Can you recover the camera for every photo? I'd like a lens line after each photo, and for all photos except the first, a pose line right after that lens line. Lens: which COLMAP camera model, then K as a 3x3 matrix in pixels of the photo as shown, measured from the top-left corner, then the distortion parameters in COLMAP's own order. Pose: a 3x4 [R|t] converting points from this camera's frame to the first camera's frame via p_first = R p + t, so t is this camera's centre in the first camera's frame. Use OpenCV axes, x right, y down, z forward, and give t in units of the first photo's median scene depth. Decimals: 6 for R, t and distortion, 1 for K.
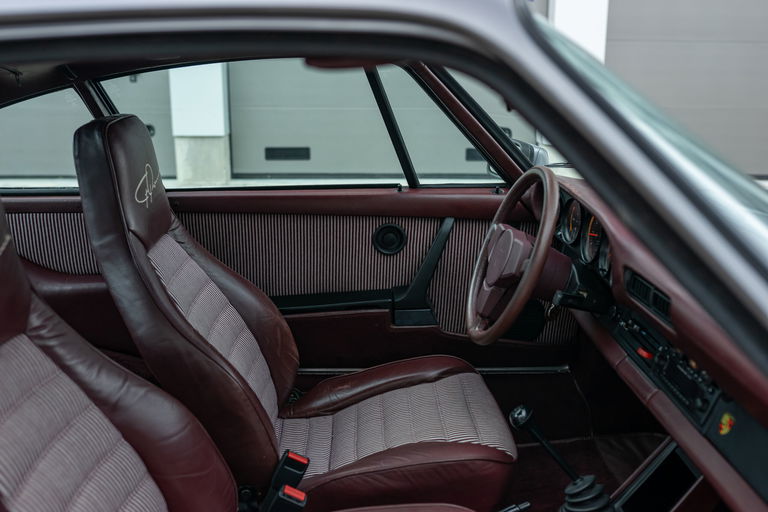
lens RADIAL K [[731.2, 0, 384.0], [0, 731.2, 256.0], [0, 0, 1]] dist [-0.081463, 0.085256]
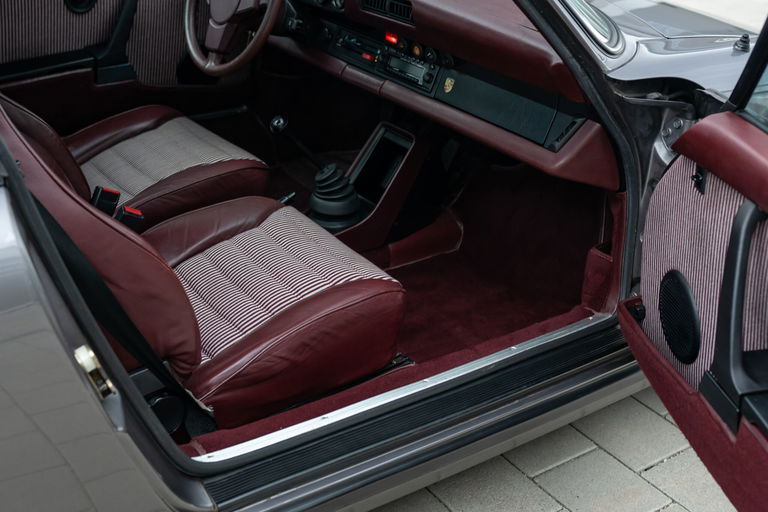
lens RADIAL K [[972.1, 0, 338.3], [0, 972.1, 253.8], [0, 0, 1]] dist [-0.065520, 0.009725]
pose [[0.844809, -0.211561, 0.491467, -0.460519], [0.101384, 0.965165, 0.241199, 0.037426], [-0.525375, -0.153940, 0.836829, -0.362913]]
